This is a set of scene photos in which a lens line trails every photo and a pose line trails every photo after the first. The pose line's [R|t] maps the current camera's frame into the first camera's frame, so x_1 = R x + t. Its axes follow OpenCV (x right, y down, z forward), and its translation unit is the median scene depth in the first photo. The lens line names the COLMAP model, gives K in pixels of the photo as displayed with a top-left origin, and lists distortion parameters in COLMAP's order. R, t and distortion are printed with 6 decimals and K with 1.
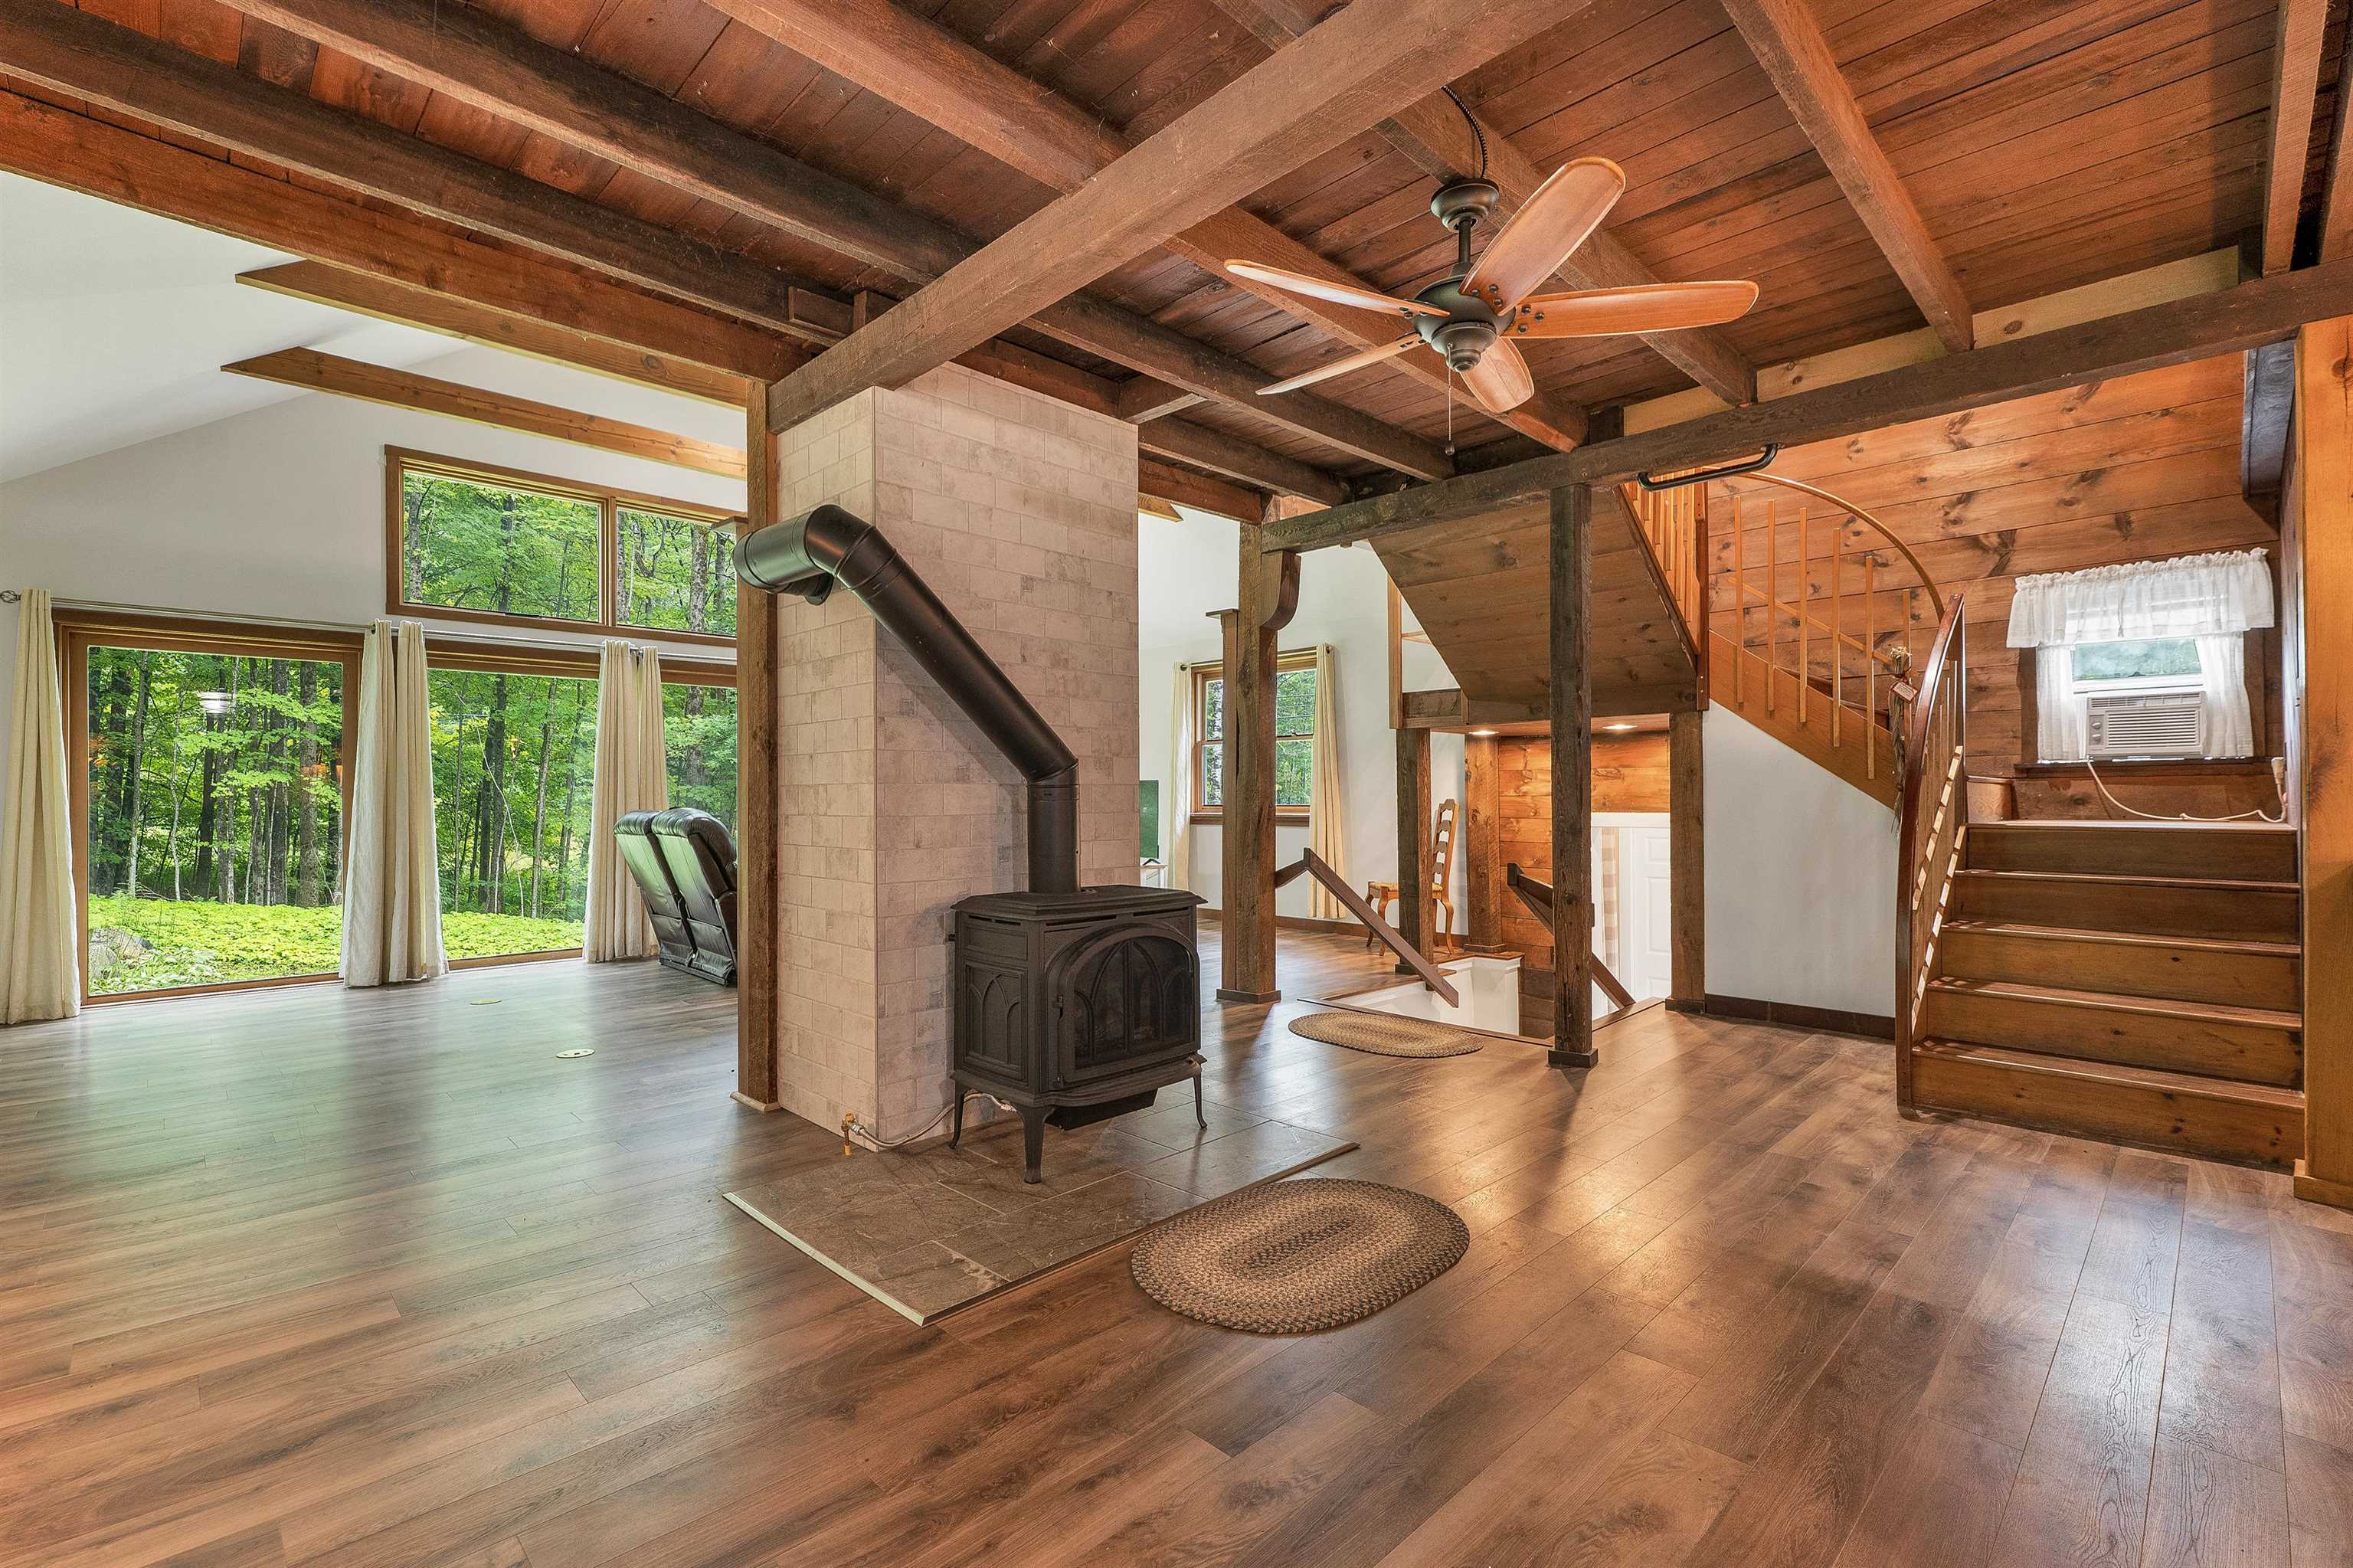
lens RADIAL K [[1042.0, 0, 1170.6], [0, 1042.0, 793.5], [0, 0, 1]] dist [-0.000651, -0.000070]
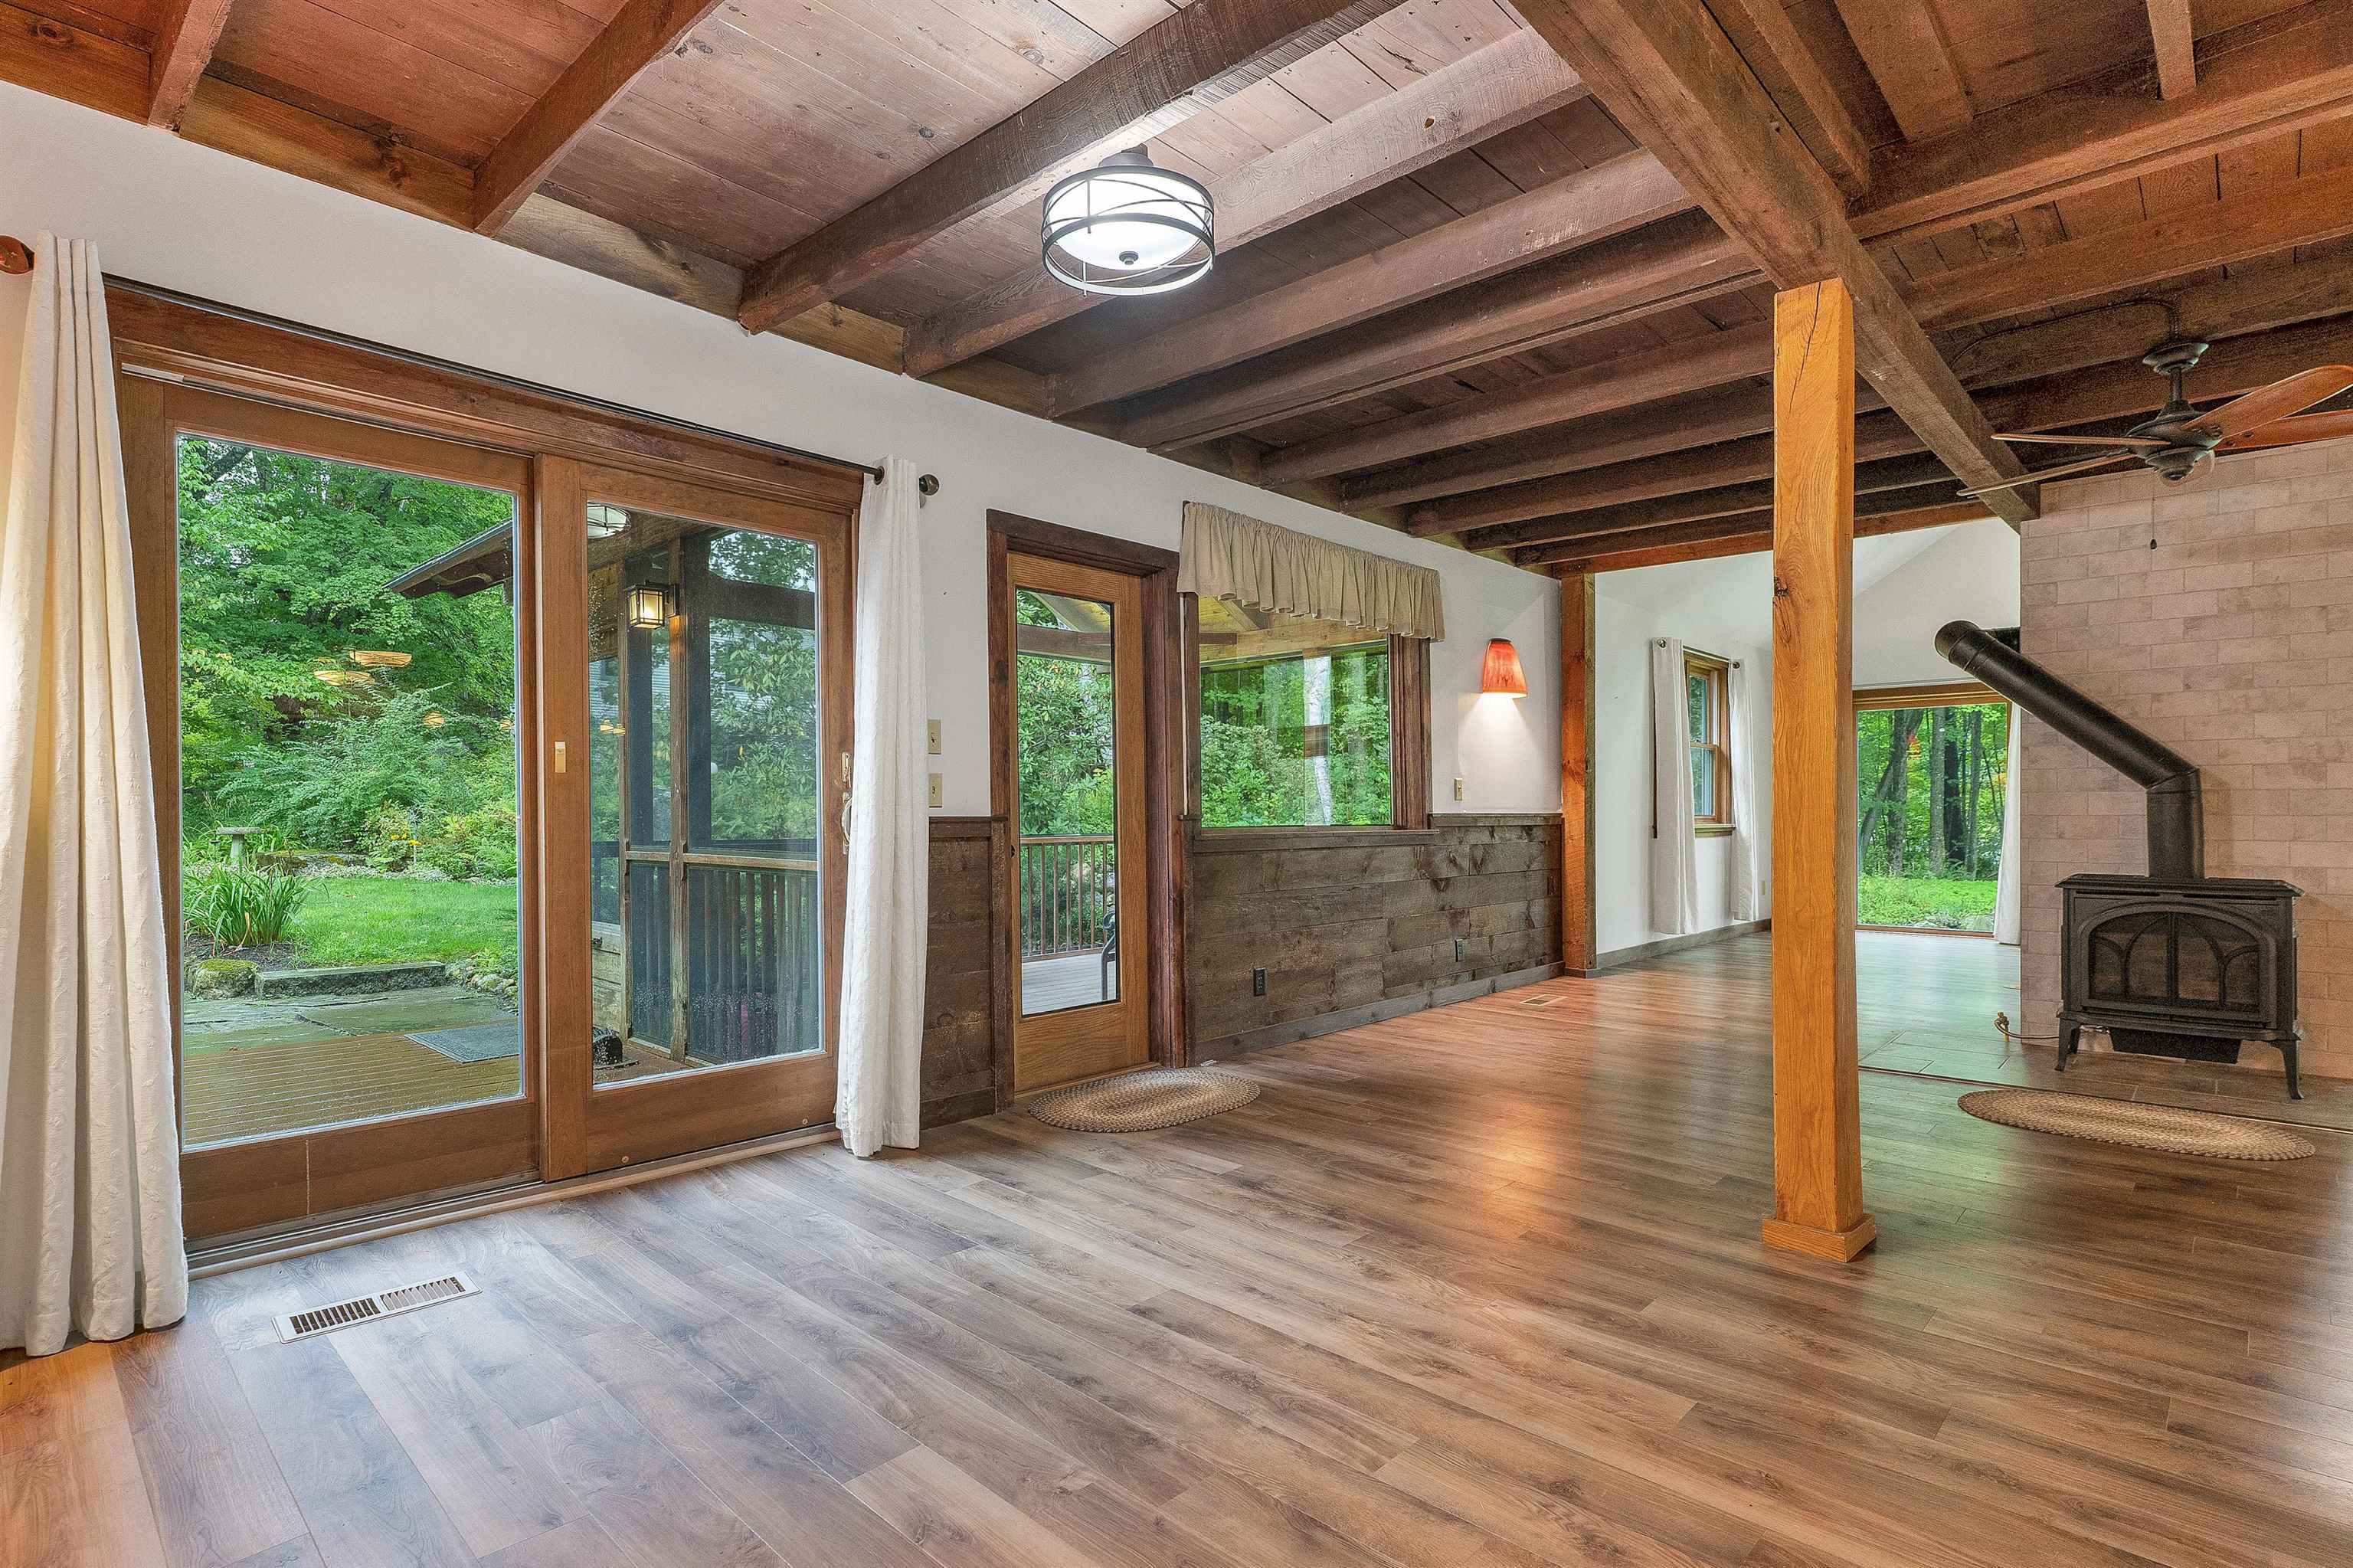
lens RADIAL K [[1153.8, 0, 1177.2], [0, 1153.8, 820.2], [0, 0, 1]] dist [0.000360, -0.000017]
pose [[0.039786, 0.011288, -0.999144, 1.068802], [0.006667, 0.999911, 0.011562, 0.001851], [0.999186, -0.007122, 0.039707, -0.209161]]
